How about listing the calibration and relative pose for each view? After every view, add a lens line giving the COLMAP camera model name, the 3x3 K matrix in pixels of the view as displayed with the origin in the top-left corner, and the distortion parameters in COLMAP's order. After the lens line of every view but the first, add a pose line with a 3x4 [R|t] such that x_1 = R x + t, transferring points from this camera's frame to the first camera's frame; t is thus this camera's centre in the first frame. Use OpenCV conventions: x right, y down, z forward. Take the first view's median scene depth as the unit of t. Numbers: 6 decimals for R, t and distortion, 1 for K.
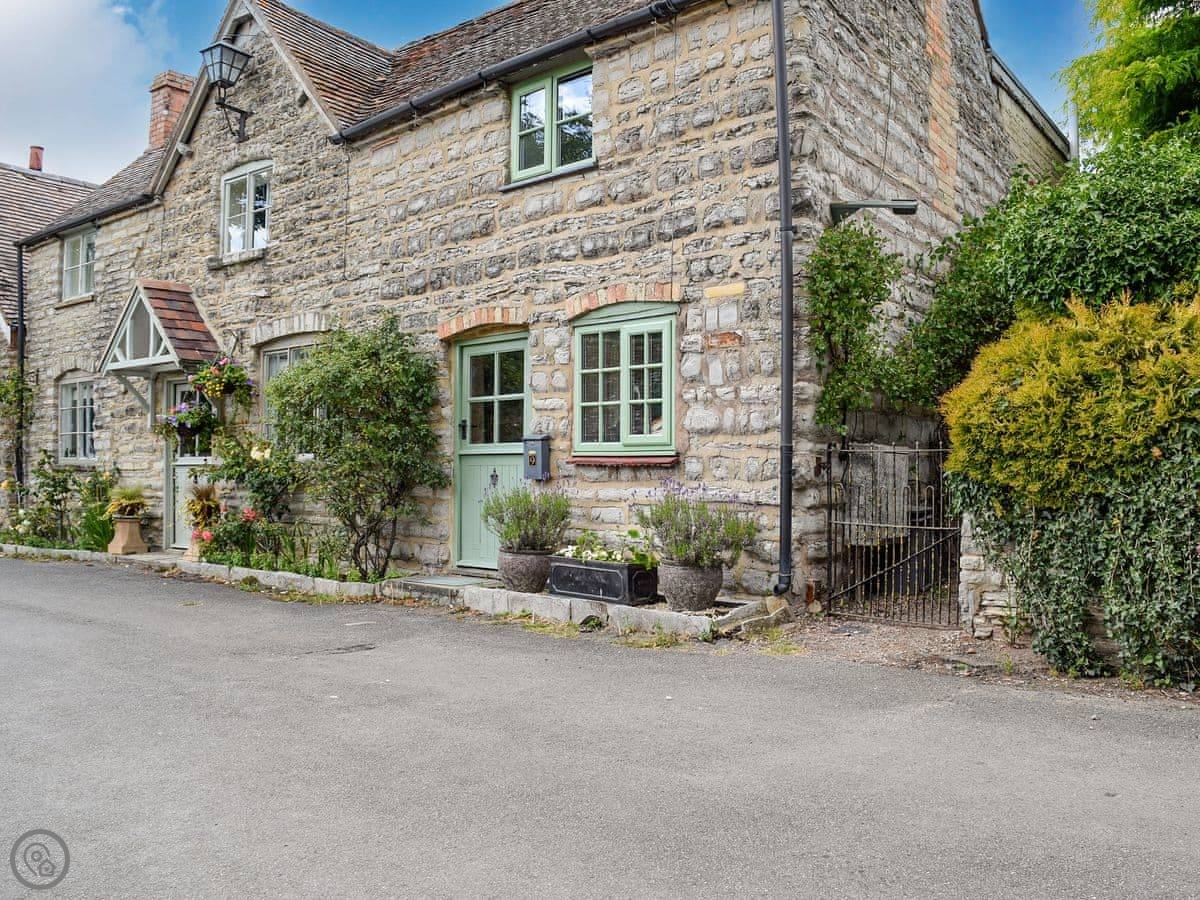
lens RADIAL K [[961.4, 0, 599.3], [0, 961.4, 464.9], [0, 0, 1]] dist [-0.080756, 0.013006]
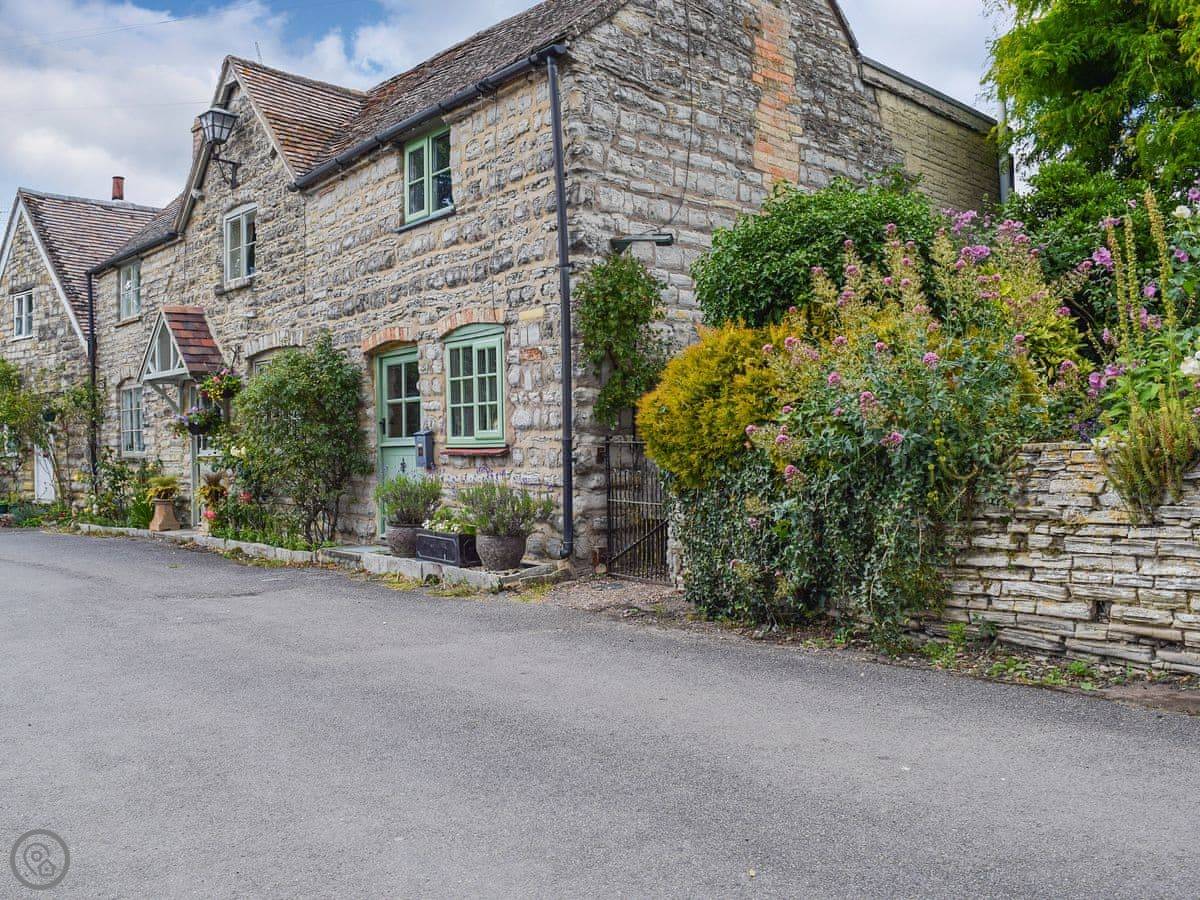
lens RADIAL K [[1152.5, 0, 648.5], [0, 1152.5, 452.0], [0, 0, 1]] dist [-0.095866, 0.011253]
pose [[0.979567, -0.016774, -0.200418, 0.497168], [0.020216, 0.999681, 0.015142, -0.019909], [0.200100, -0.018884, 0.979593, -0.373873]]
